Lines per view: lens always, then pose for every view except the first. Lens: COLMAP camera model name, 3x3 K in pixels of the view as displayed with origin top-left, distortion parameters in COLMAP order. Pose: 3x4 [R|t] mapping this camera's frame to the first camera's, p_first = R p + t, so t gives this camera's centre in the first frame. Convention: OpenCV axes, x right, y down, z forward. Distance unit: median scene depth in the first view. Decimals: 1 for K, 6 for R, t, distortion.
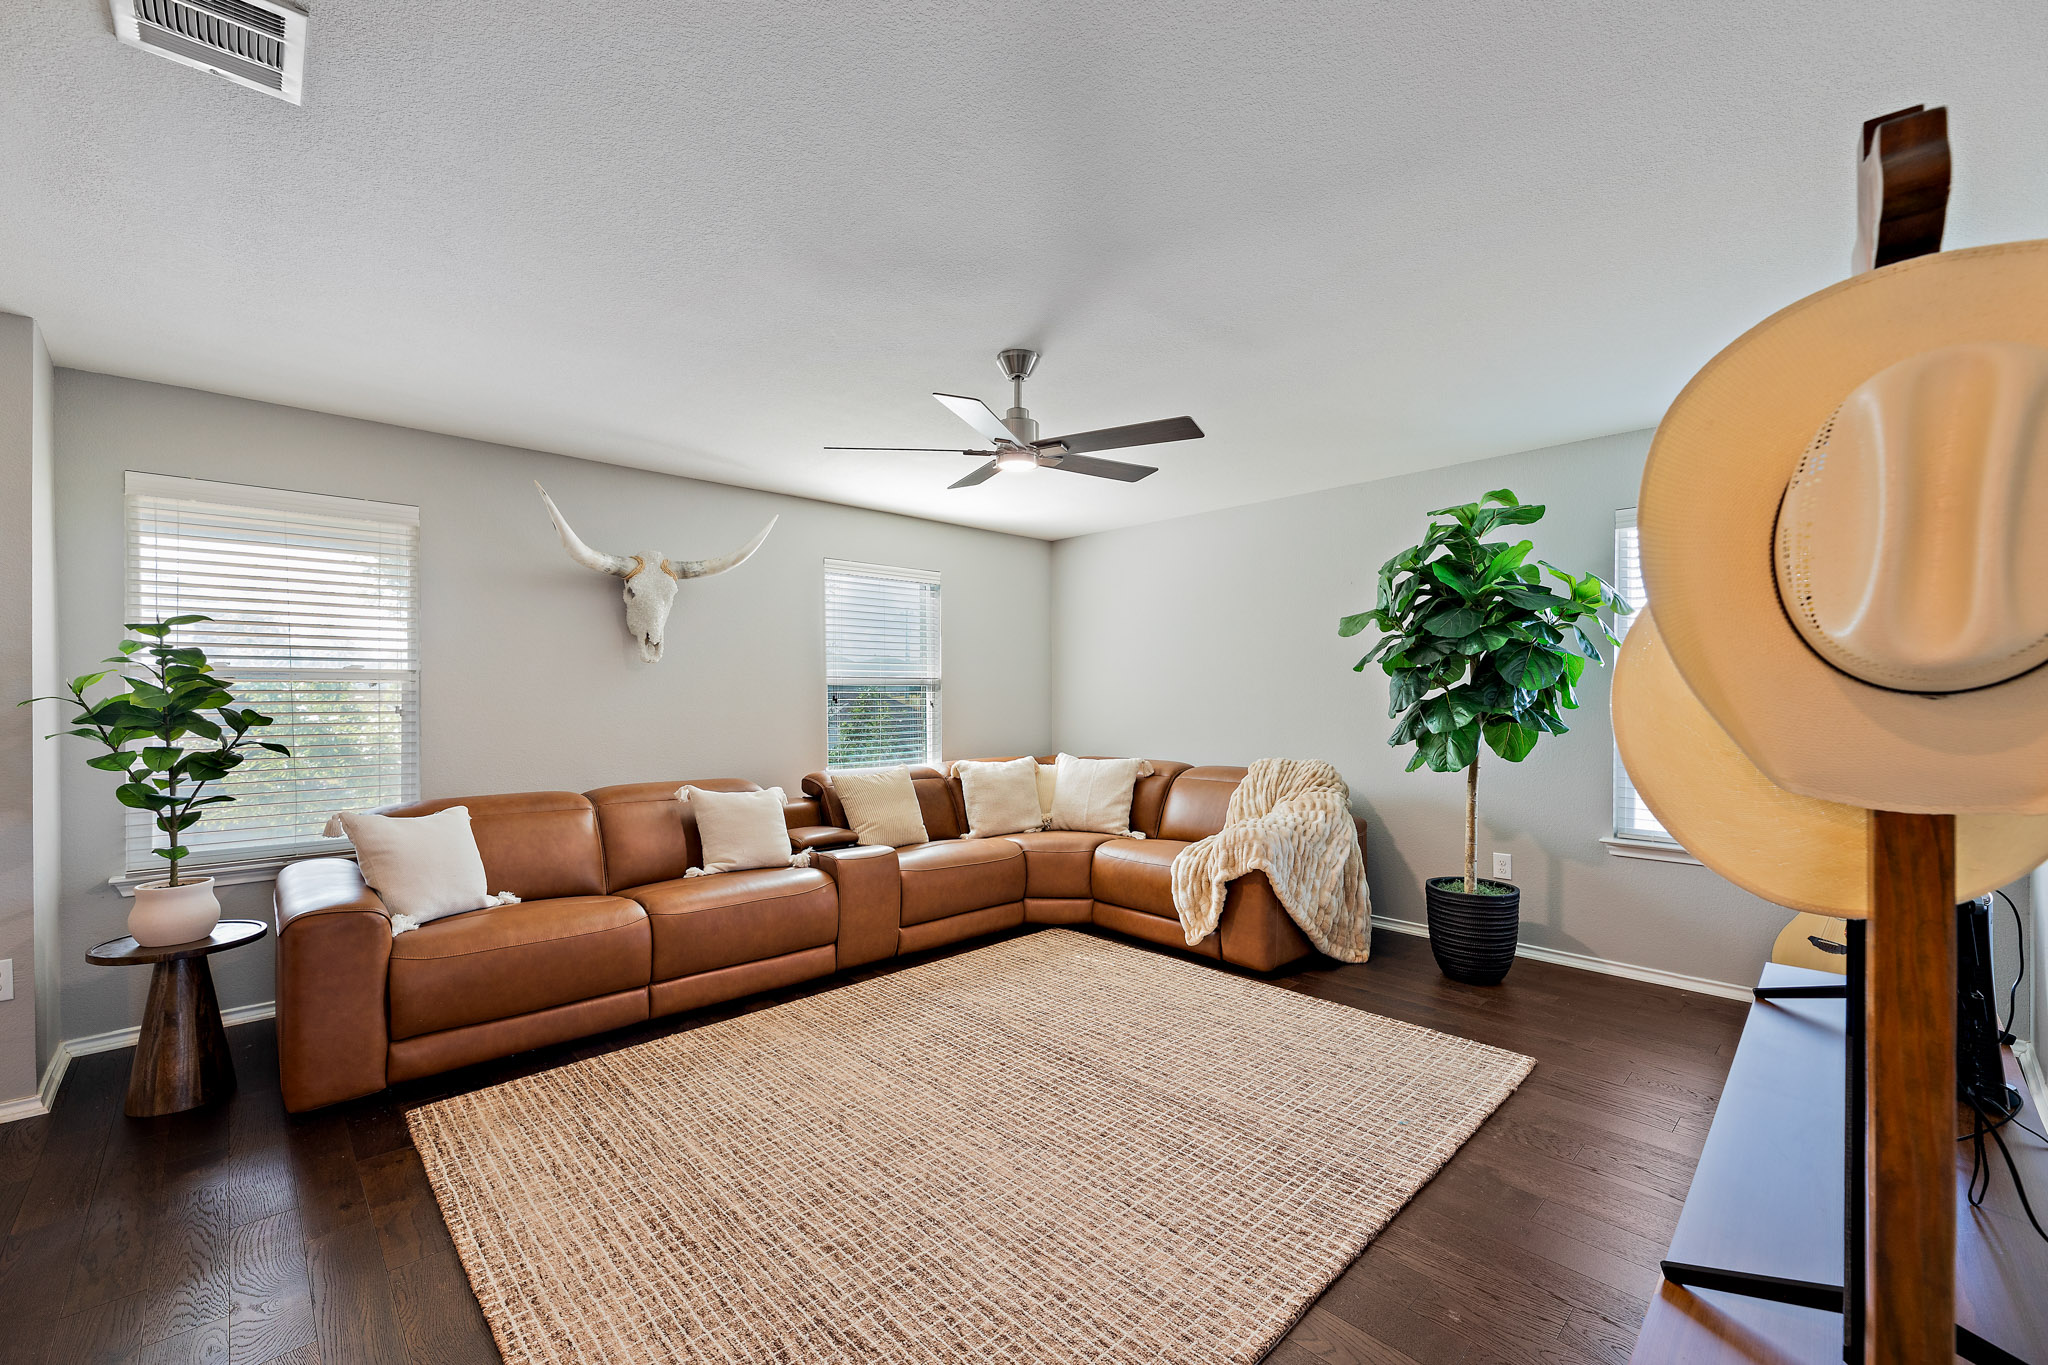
lens RADIAL K [[836.2, 0, 1027.8], [0, 836.2, 692.9], [0, 0, 1]] dist [0.000278, -0.000244]
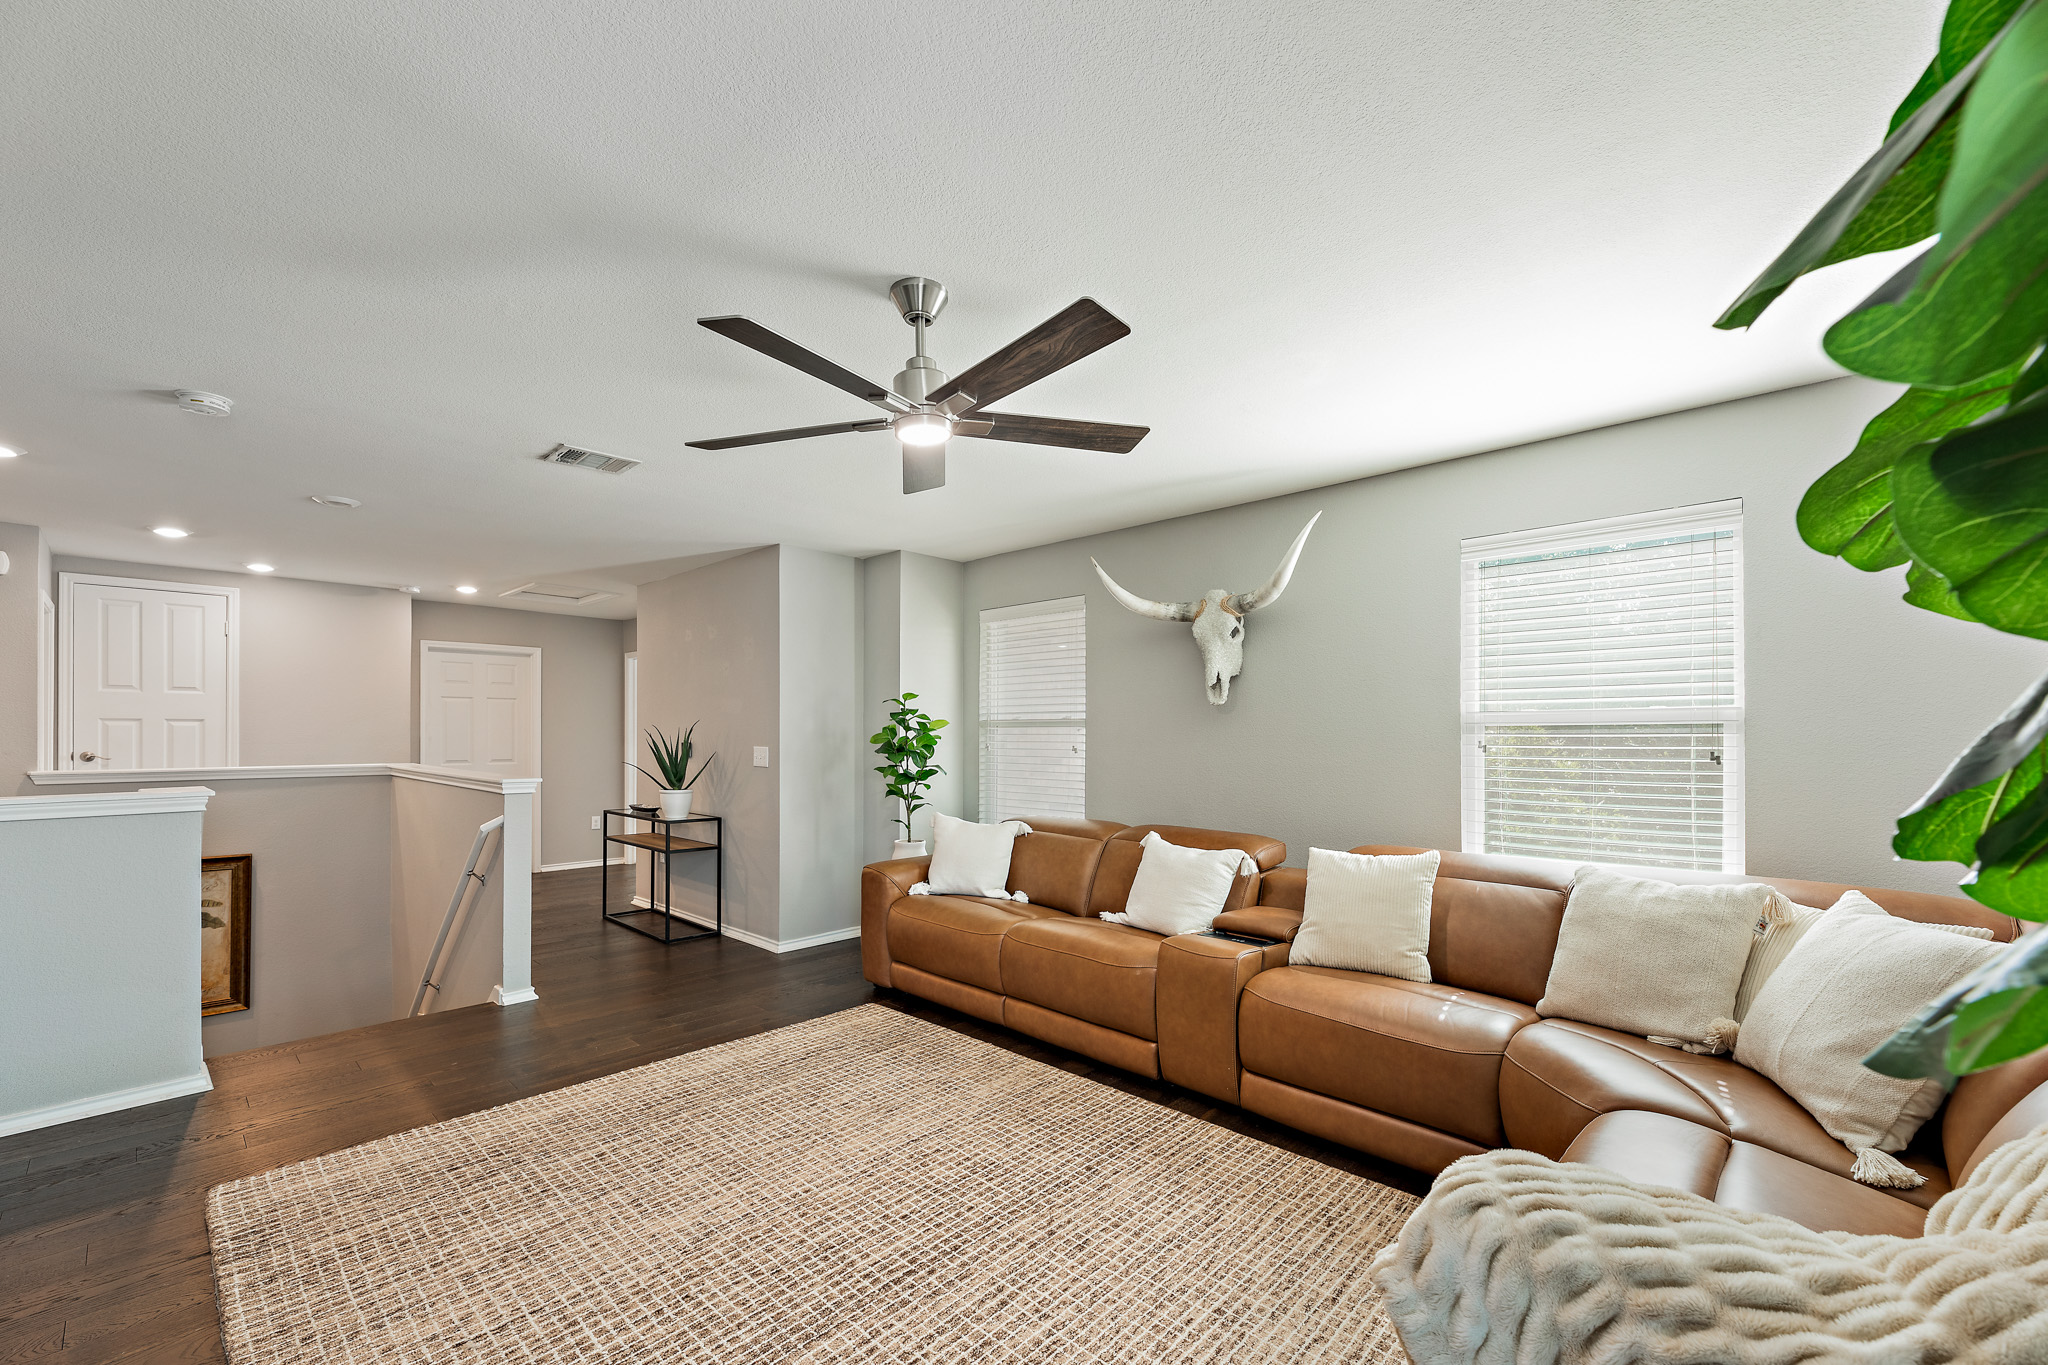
lens RADIAL K [[836.2, 0, 1020.0], [0, 836.2, 743.7], [0, 0, 1]] dist [0.000278, -0.000244]
pose [[0.040859, 0.008425, -0.999129, 0.644856], [0.001761, 0.999962, 0.008504, -0.000668], [0.999163, -0.002107, 0.040843, 0.931533]]
